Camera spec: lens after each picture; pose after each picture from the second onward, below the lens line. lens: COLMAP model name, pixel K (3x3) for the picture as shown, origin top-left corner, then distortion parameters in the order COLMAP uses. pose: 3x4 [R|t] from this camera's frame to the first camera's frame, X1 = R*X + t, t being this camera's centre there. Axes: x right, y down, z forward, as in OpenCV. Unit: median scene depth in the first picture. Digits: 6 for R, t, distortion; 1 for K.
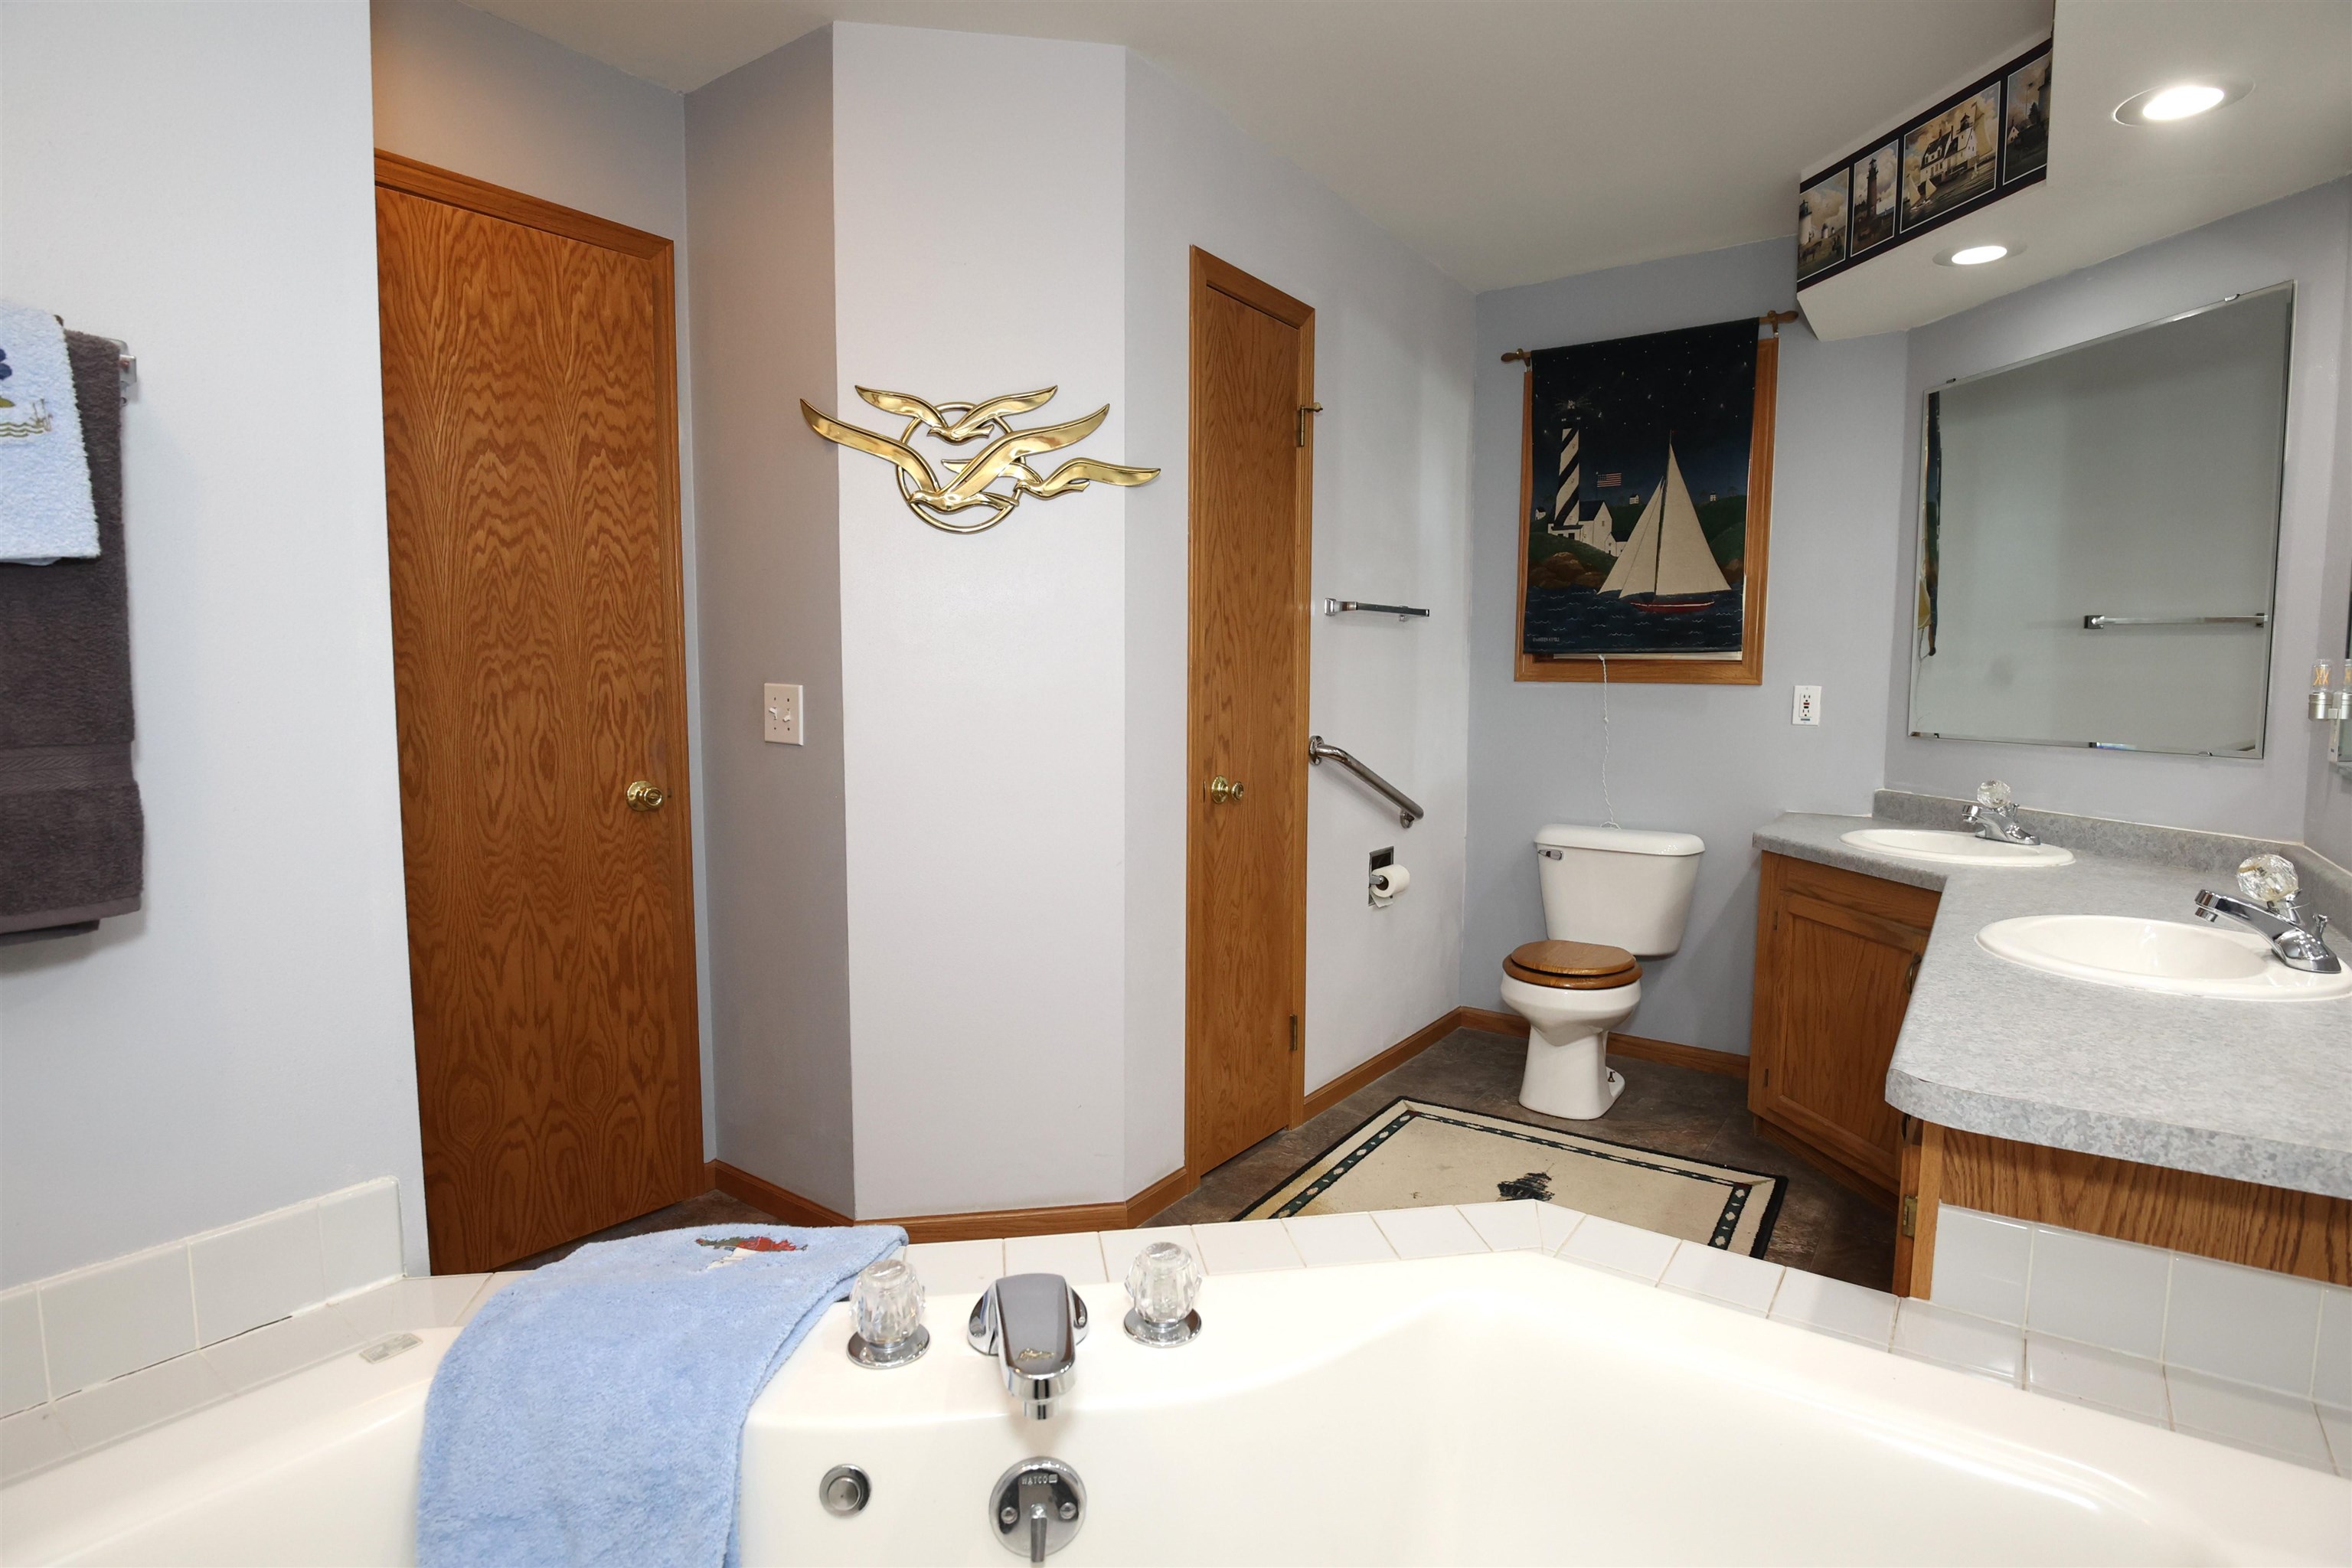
lens RADIAL K [[1211.0, 0, 1176.0], [0, 1211.0, 784.0], [0, 0, 1]] dist [-0.003463, -0.016244]
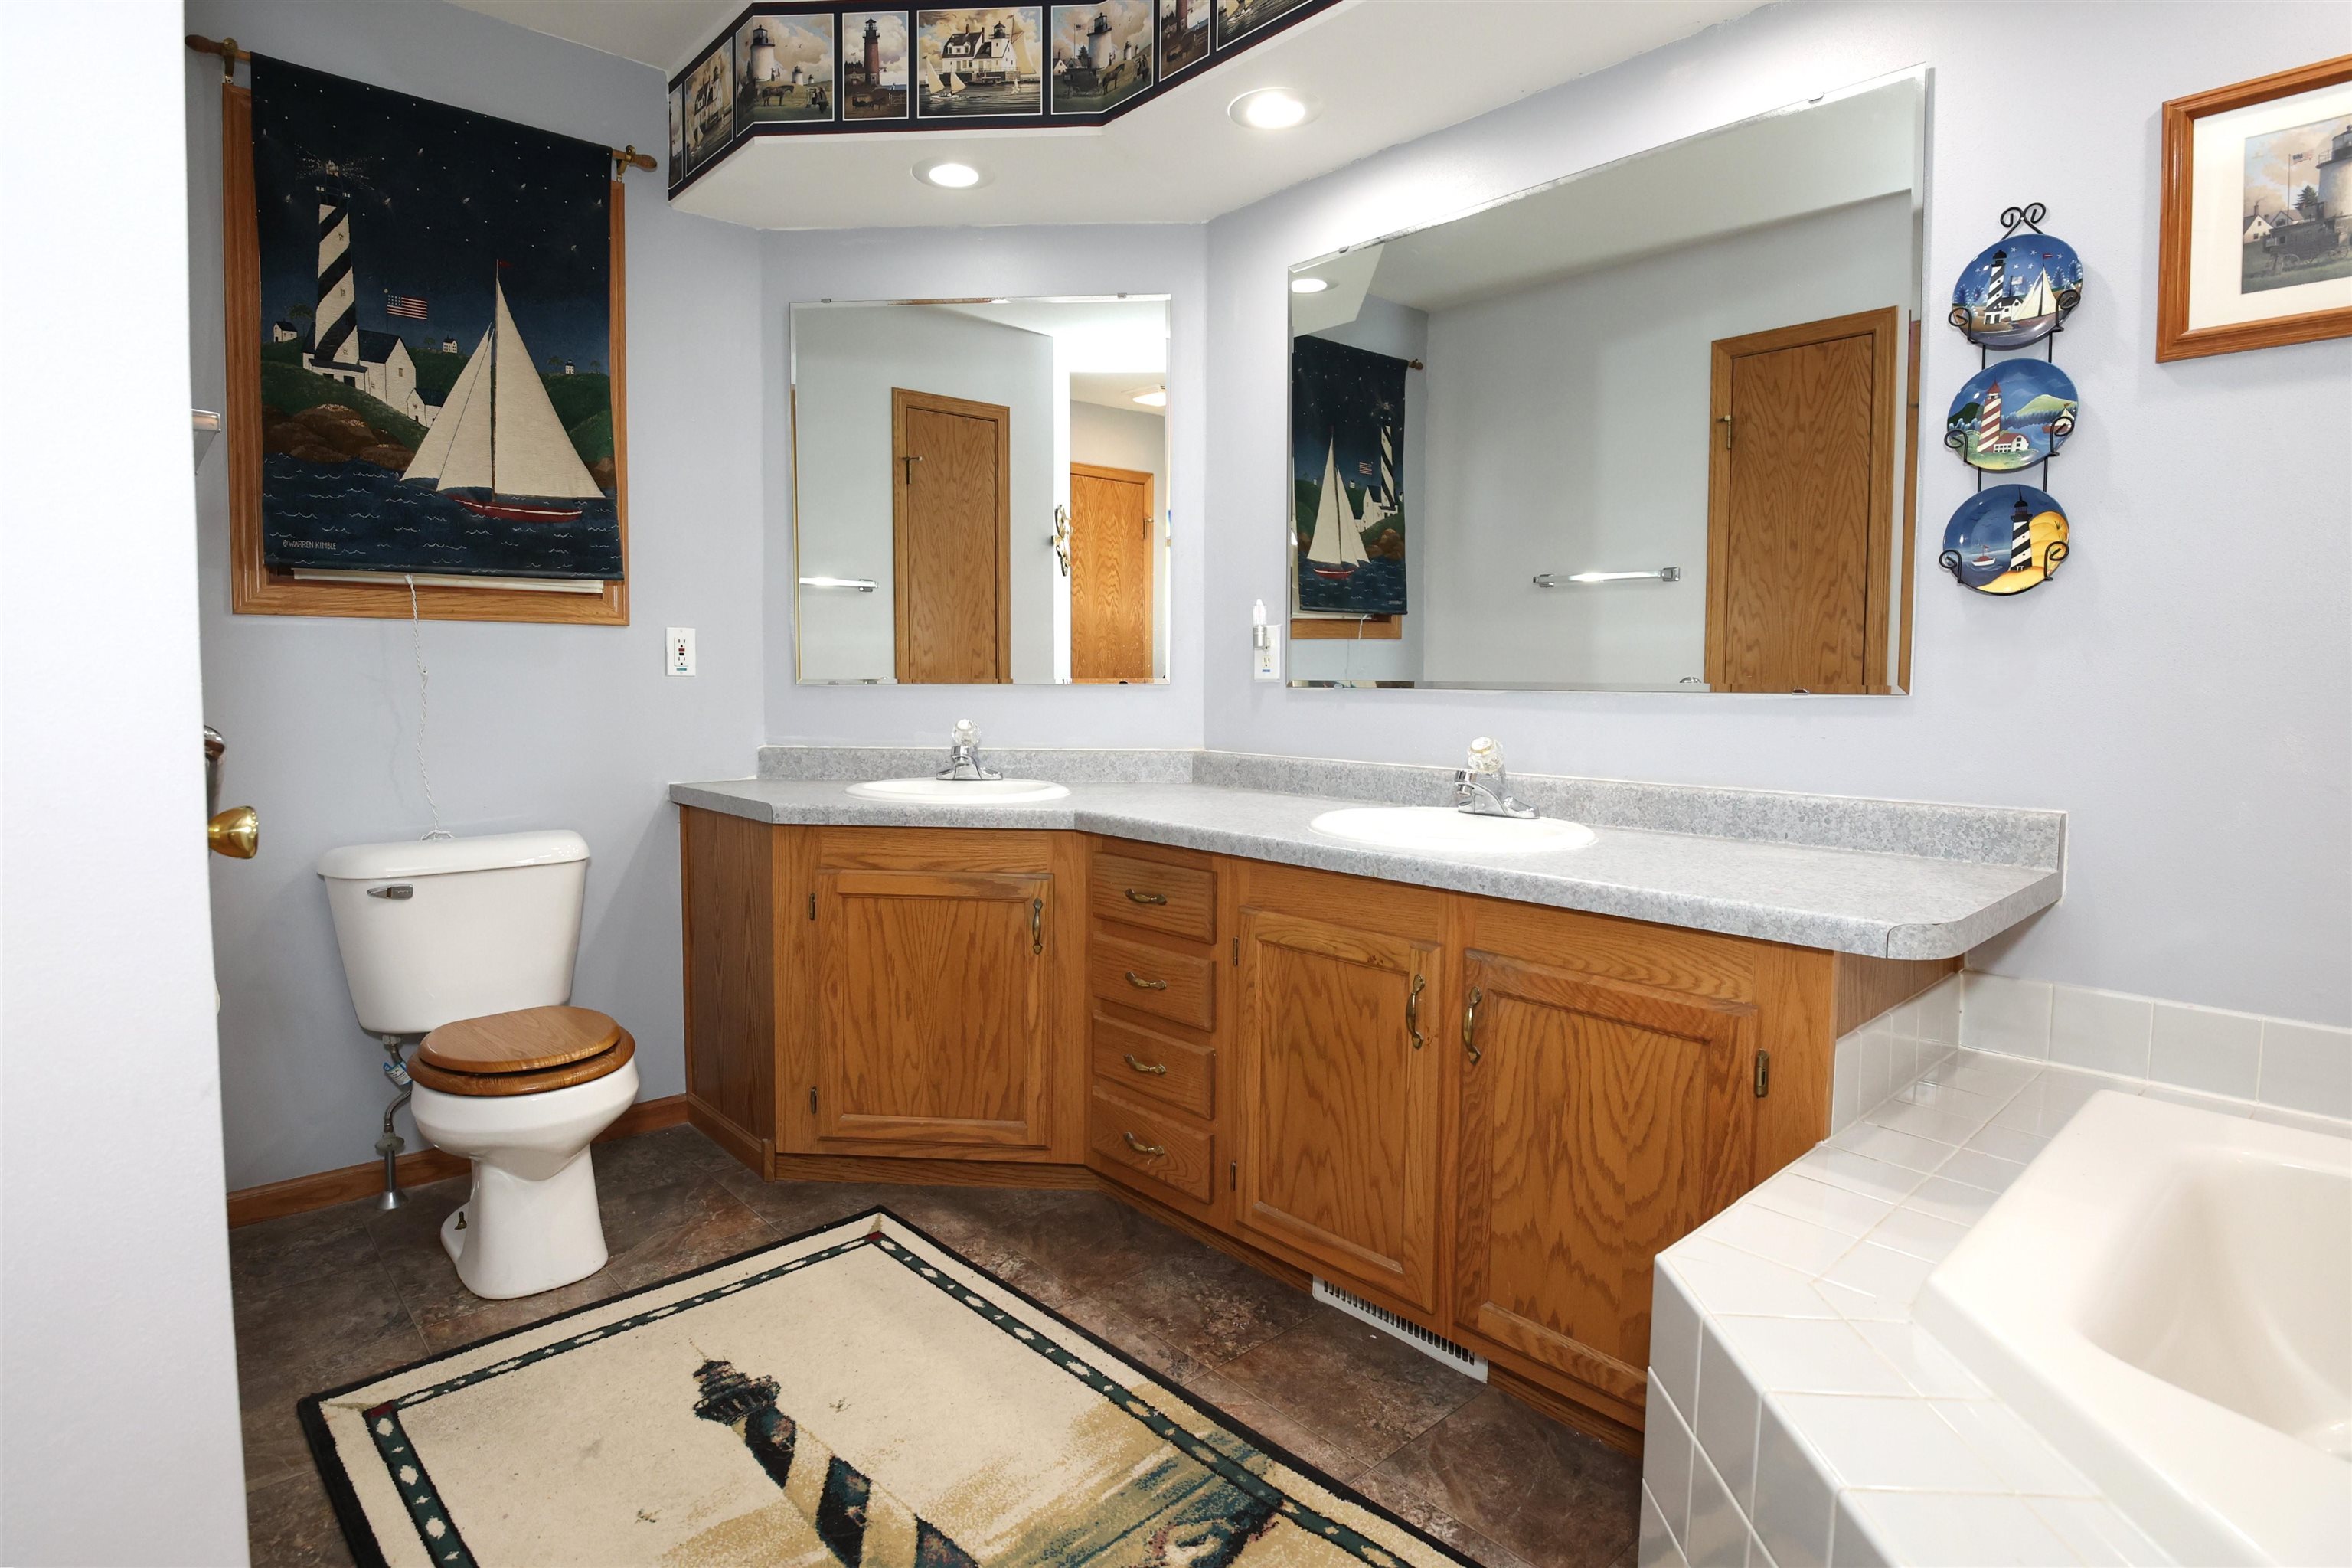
lens RADIAL K [[1236.7, 0, 1086.3], [0, 1236.7, 747.7], [0, 0, 1]] dist [-0.006331, -0.014370]
pose [[0.222240, -0.062511, 0.972986, -0.236820], [0.088091, 0.995148, 0.043814, -0.012888], [-0.971004, 0.075974, 0.226669, 0.552380]]
